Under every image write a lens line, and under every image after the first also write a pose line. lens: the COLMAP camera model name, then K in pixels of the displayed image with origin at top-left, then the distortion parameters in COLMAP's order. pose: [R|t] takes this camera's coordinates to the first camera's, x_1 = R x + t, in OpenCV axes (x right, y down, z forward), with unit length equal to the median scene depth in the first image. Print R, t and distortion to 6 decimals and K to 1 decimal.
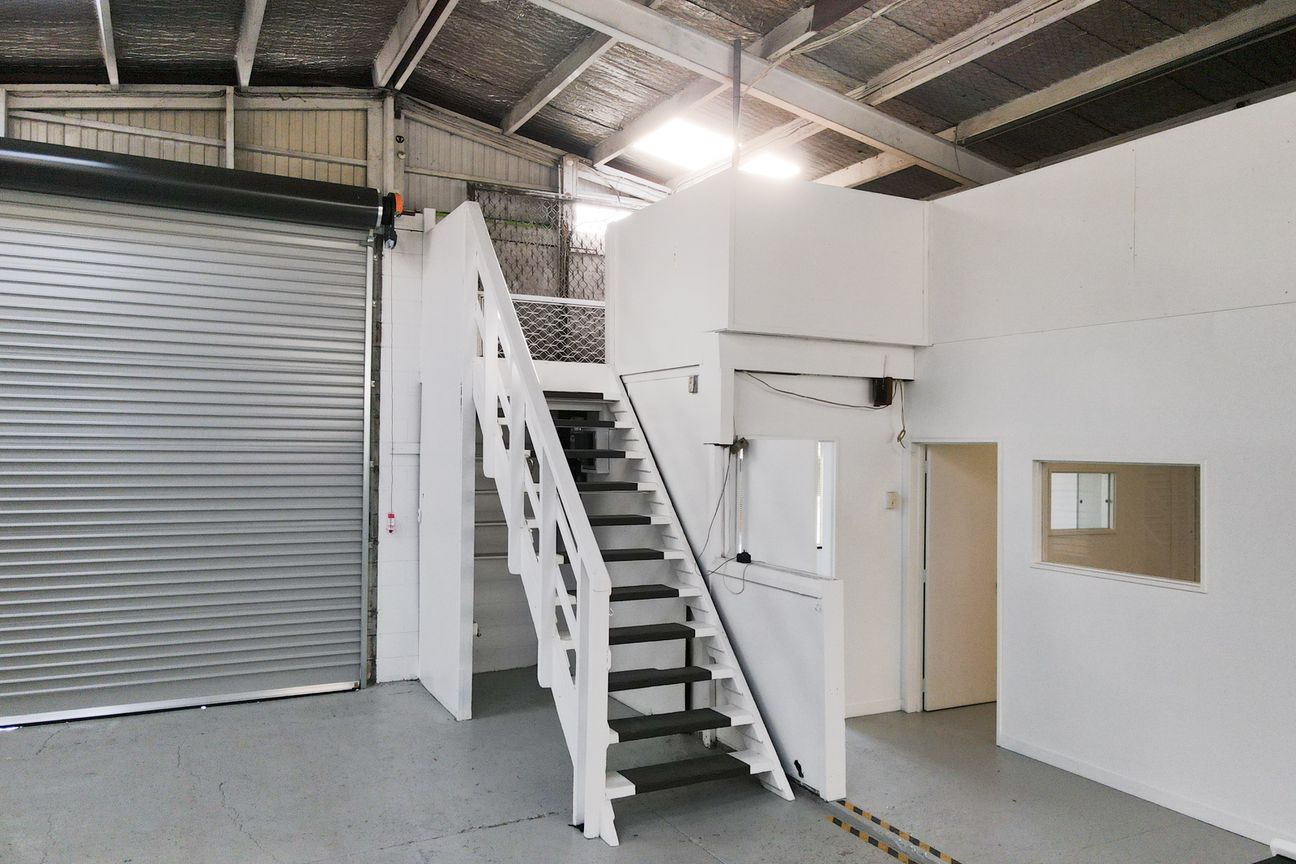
lens RADIAL K [[926.9, 0, 648.2], [0, 926.9, 434.7], [0, 0, 1]] dist [0.000623, 0.003732]
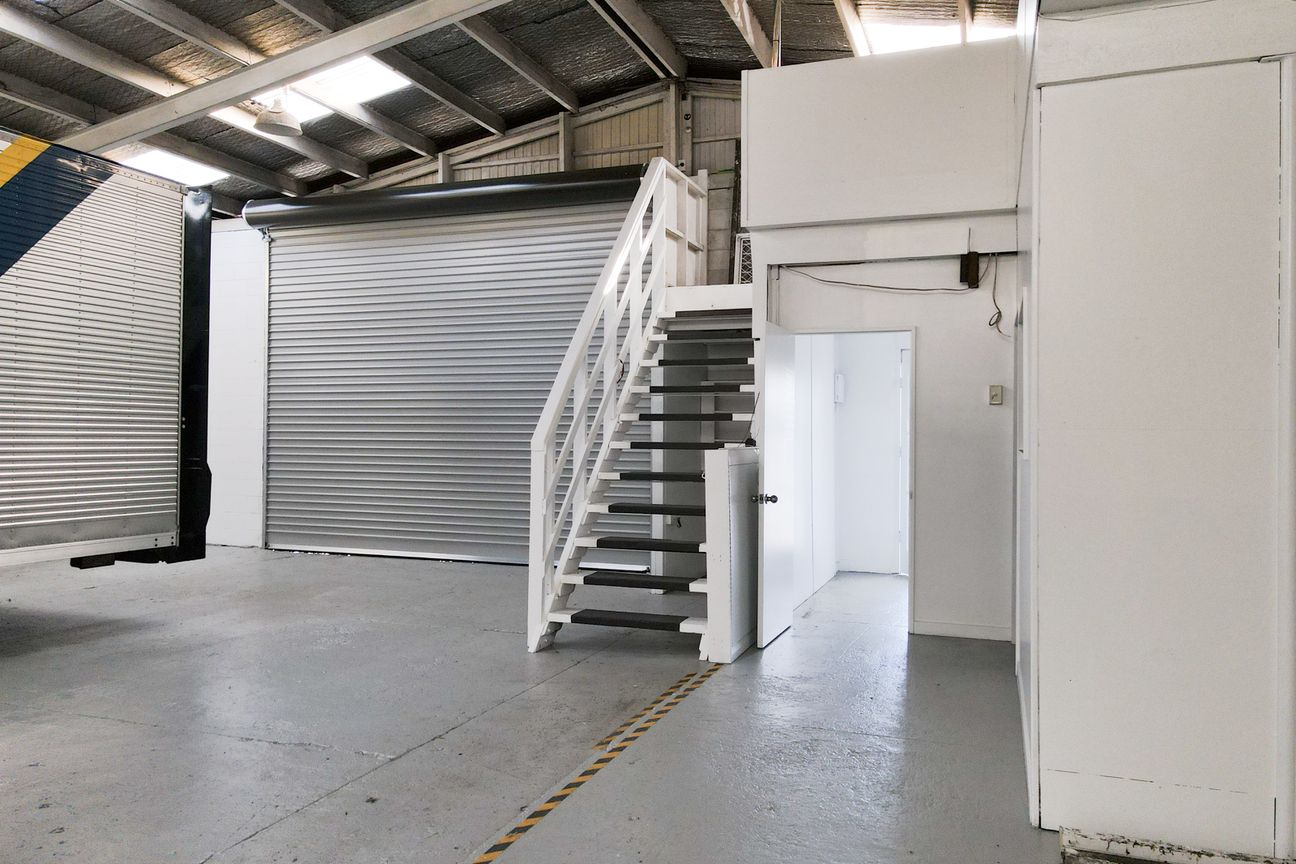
lens RADIAL K [[926.9, 0, 649.2], [0, 926.9, 431.5], [0, 0, 1]] dist [0.000623, 0.003732]
pose [[0.669674, -0.005519, -0.742634, 0.623956], [0.005261, 0.999983, -0.002687, 0.094651], [0.742636, -0.002108, 0.669692, 0.177831]]
